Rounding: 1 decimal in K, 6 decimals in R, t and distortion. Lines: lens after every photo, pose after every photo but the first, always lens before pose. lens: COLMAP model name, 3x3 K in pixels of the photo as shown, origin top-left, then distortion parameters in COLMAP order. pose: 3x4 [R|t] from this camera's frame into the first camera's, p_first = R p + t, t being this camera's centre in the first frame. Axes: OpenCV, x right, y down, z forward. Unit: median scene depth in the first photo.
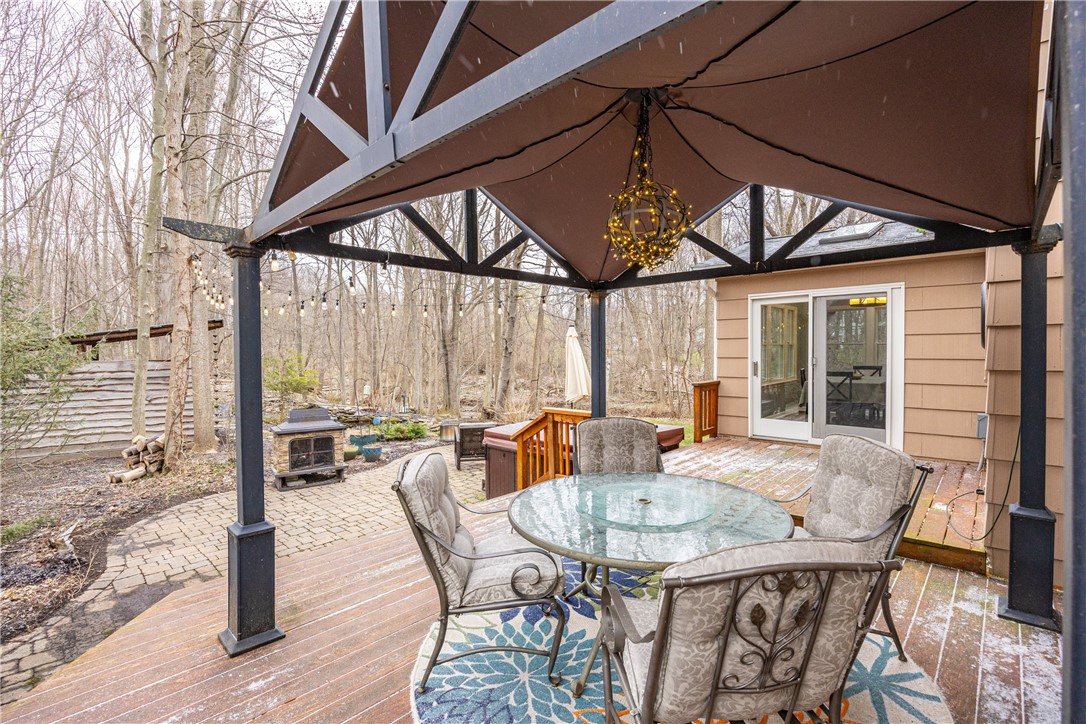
lens RADIAL K [[490.0, 0, 477.7], [0, 490.0, 361.1], [0, 0, 1]] dist [-0.011605, 0.000576]
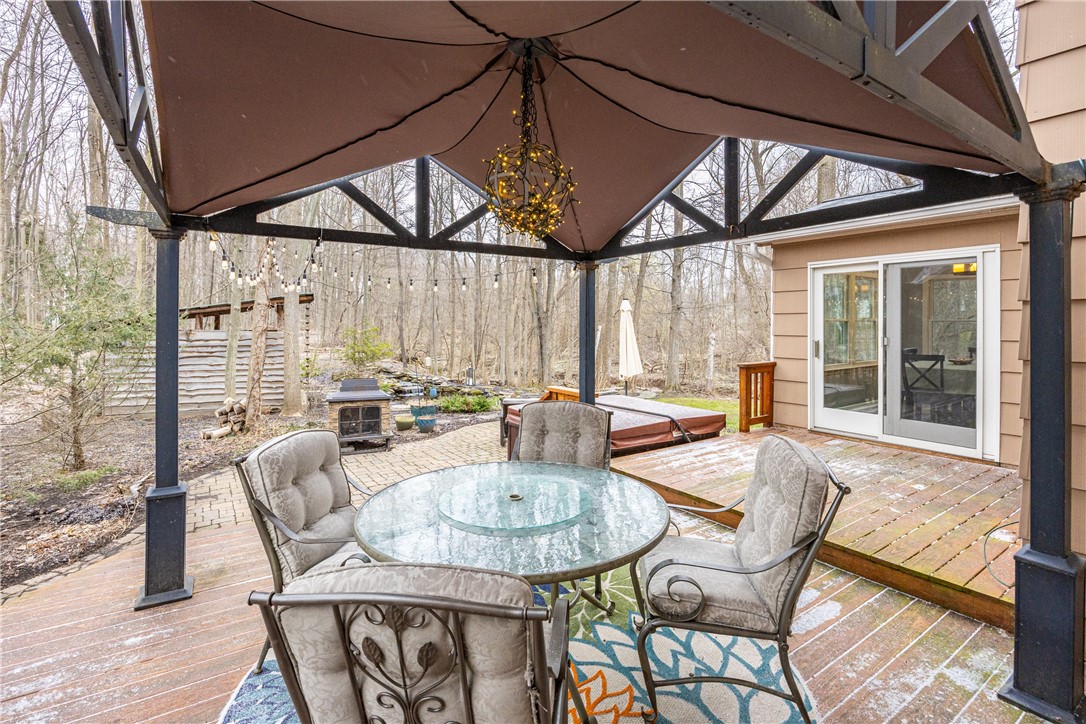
lens RADIAL K [[490.0, 0, 491.5], [0, 490.0, 322.2], [0, 0, 1]] dist [-0.011605, 0.000576]
pose [[0.976630, 0.007242, -0.214804, 0.224390], [-0.012116, 0.999698, -0.021382, -0.006648], [0.214585, 0.023485, 0.976423, 0.050321]]
